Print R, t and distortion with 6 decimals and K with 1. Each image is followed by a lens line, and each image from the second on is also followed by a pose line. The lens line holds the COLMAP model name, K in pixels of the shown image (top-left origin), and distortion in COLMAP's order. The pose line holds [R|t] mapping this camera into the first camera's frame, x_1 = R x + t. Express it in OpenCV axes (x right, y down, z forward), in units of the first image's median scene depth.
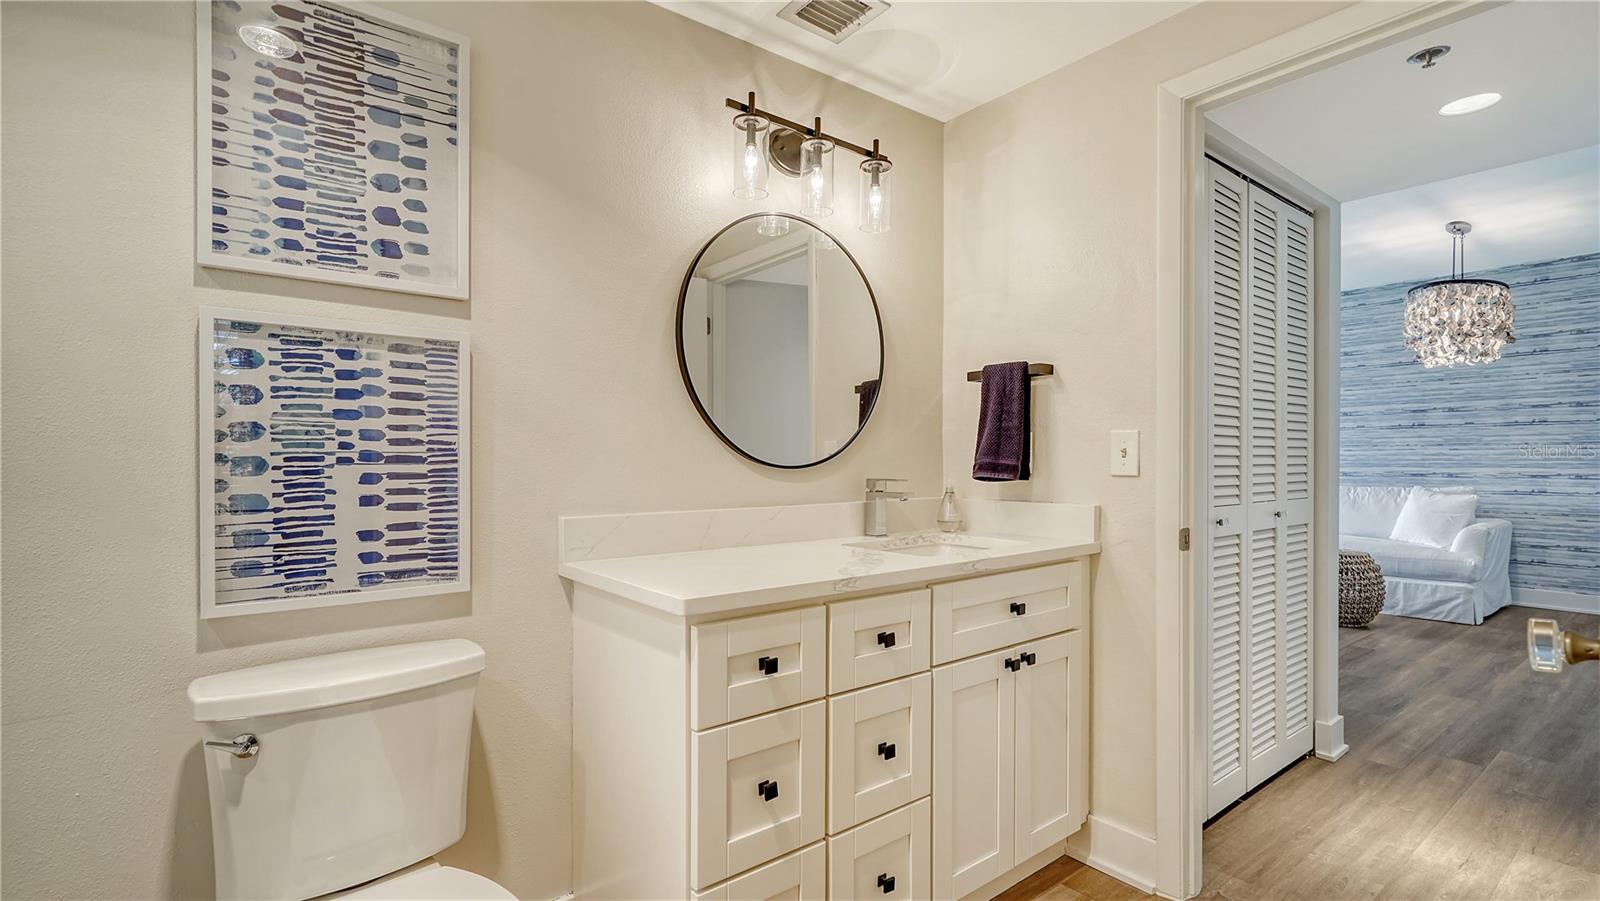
lens RADIAL K [[746.3, 0, 799.5], [0, 746.3, 471.3], [0, 0, 1]] dist [0.009493, 0.002489]
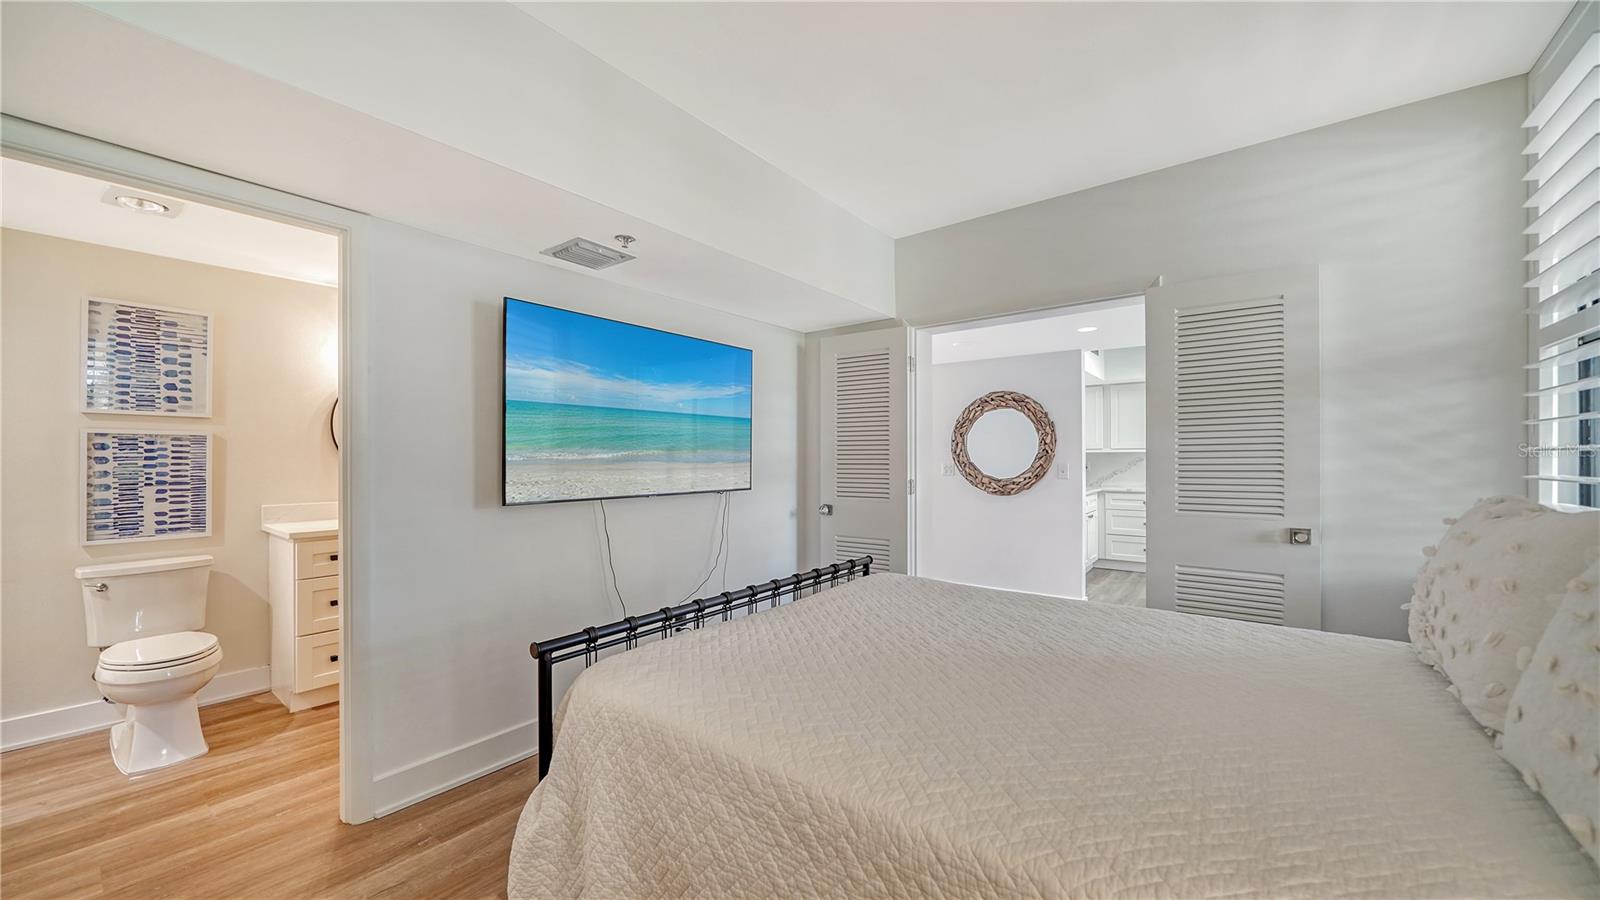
lens RADIAL K [[584.9, 0, 786.4], [0, 584.9, 462.5], [0, 0, 1]] dist [-0.002453, -0.000098]
pose [[0.973544, -0.002345, 0.228489, 1.032454], [0.005227, 0.999914, -0.012007, -0.052998], [-0.228441, 0.012884, 0.973472, -1.399455]]
